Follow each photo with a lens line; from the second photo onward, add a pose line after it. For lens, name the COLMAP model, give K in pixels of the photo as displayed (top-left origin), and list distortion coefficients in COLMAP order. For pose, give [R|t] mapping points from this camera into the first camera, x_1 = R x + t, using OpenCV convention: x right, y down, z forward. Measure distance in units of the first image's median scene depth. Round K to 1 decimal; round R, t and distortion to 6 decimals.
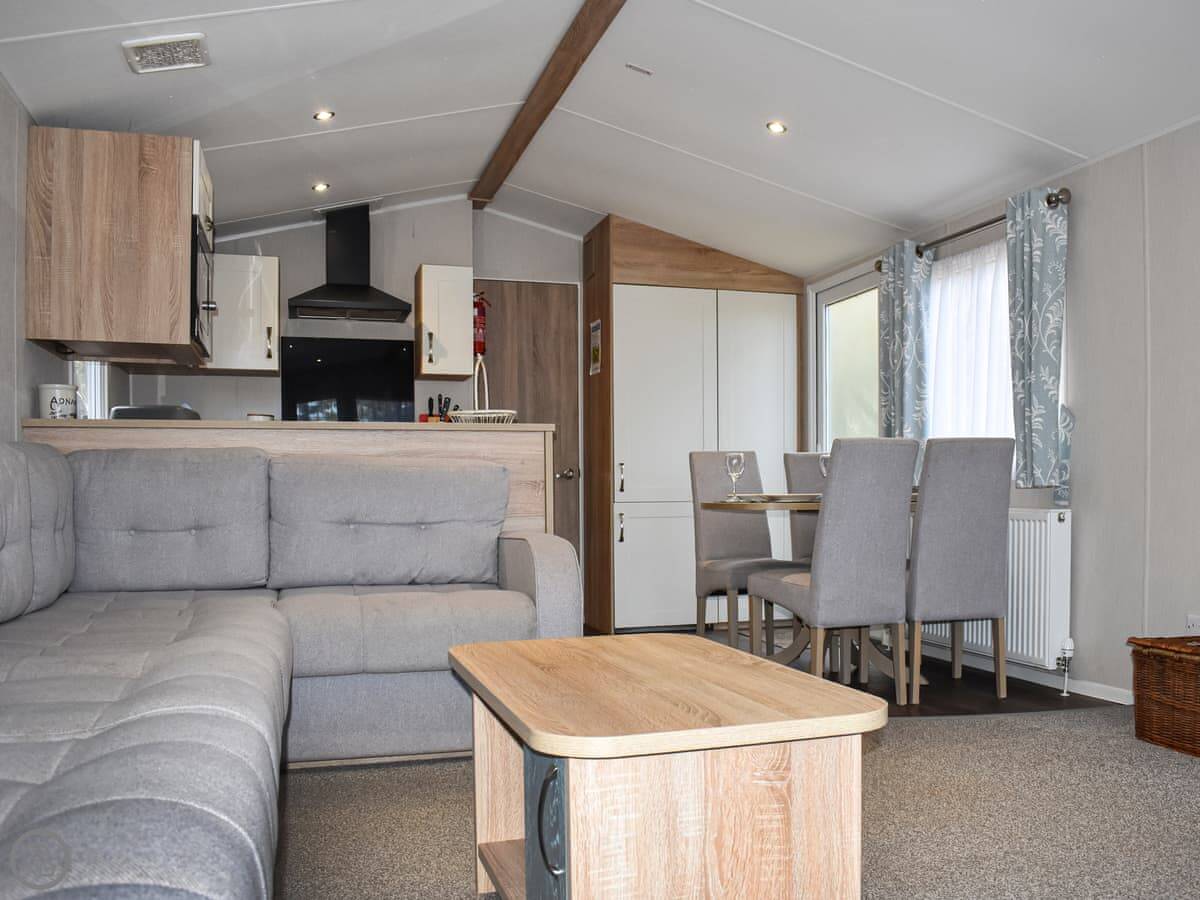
lens RADIAL K [[1093.9, 0, 602.0], [0, 1093.9, 476.1], [0, 0, 1]] dist [-0.093187, 0.010279]
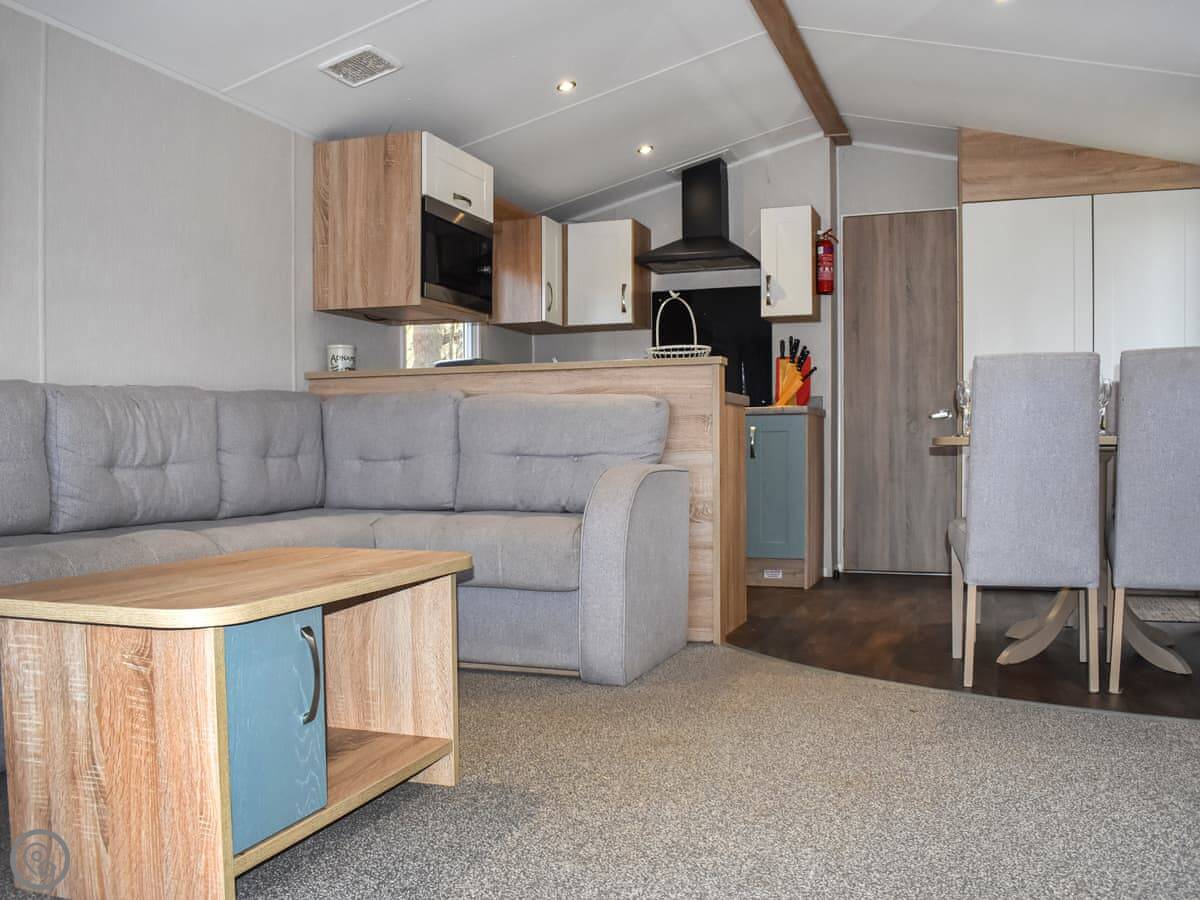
lens RADIAL K [[1056.0, 0, 600.0], [0, 1056.0, 450.0], [0, 0, 1]] dist [-0.086141, 0.001688]
pose [[0.787586, 0.001340, -0.616203, 0.457444], [0.007865, 0.999894, 0.012226, 0.023944], [0.616155, -0.014476, 0.787492, 0.192047]]
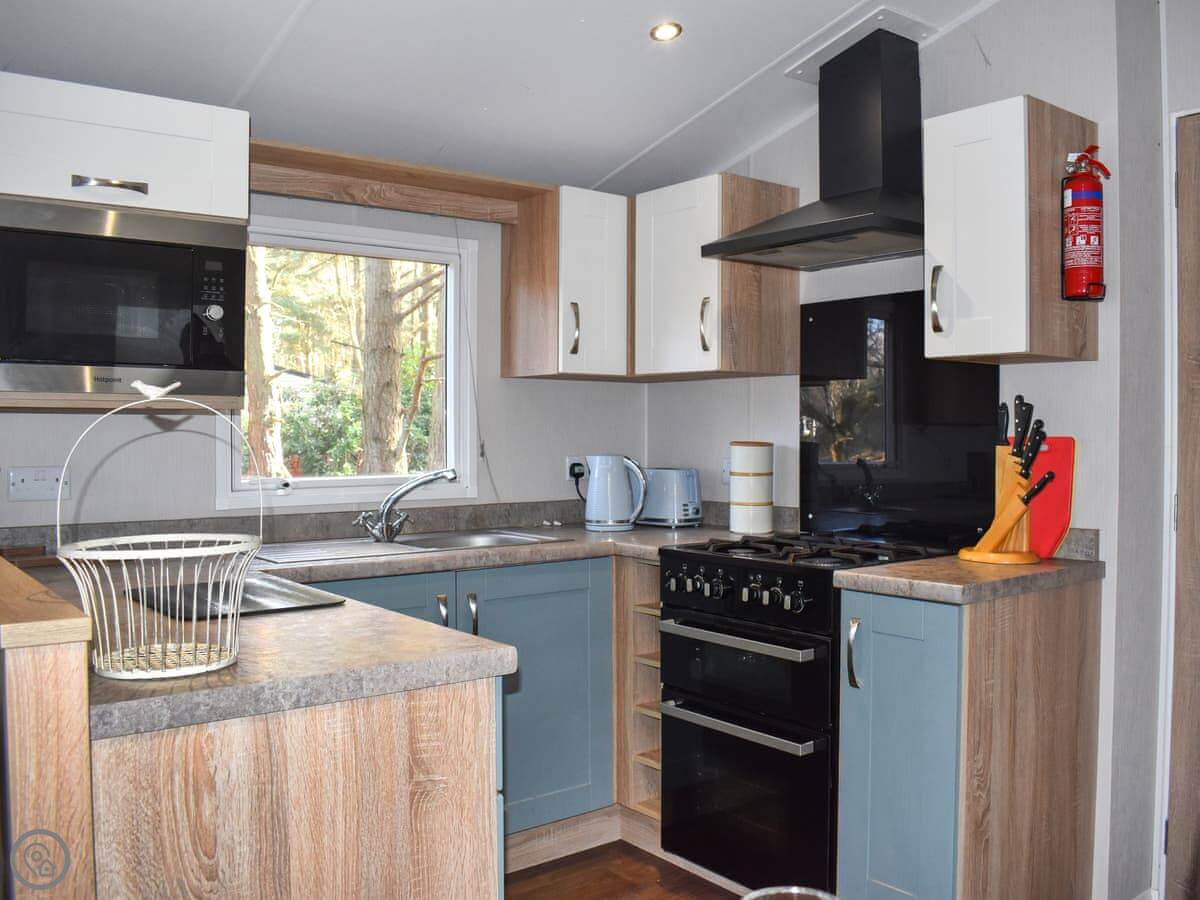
lens RADIAL K [[1056.0, 0, 600.0], [0, 1056.0, 450.0], [0, 0, 1]] dist [-0.086141, 0.001688]
pose [[0.350008, 0.021597, -0.936498, 0.286277], [0.003344, 0.999699, 0.024304, -0.095176], [0.936741, -0.011638, 0.349830, 1.023787]]
